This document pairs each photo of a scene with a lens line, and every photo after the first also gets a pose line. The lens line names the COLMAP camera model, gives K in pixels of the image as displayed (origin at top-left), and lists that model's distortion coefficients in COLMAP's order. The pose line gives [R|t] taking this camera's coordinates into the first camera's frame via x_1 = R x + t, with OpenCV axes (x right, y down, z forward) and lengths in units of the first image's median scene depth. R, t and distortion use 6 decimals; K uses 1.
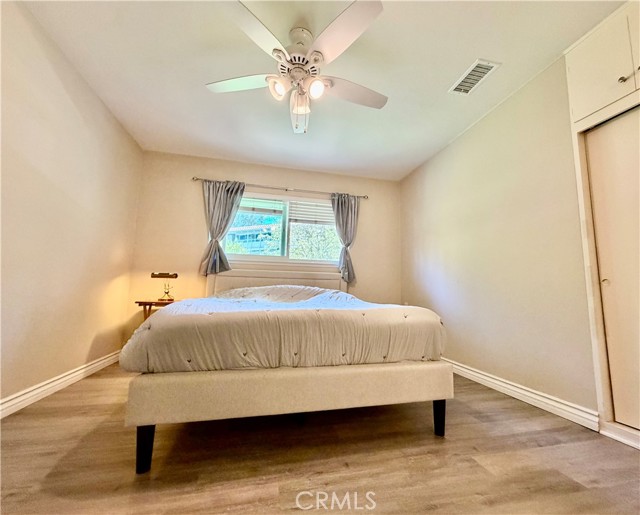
lens RADIAL K [[279.8, 0, 328.7], [0, 279.8, 275.7], [0, 0, 1]] dist [-0.001528, 0.002163]
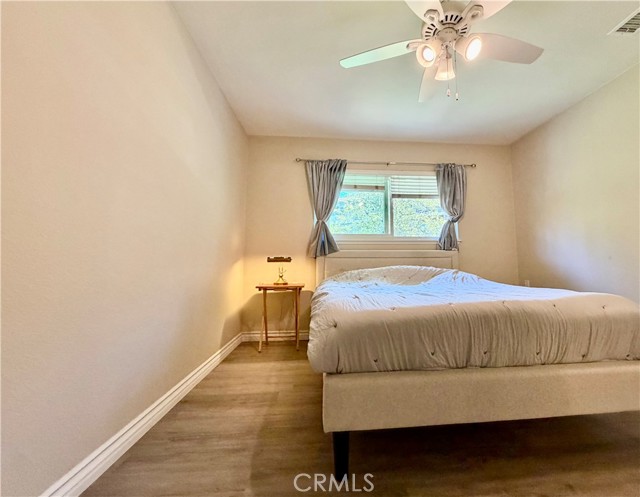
lens RADIAL K [[276.4, 0, 319.9], [0, 276.4, 248.7], [0, 0, 1]] dist [-0.000854, 0.000675]
pose [[0.990124, -0.031716, -0.136562, -0.357398], [0.033657, 0.999362, 0.011923, -0.053820], [0.136097, -0.016402, 0.990560, 0.050173]]
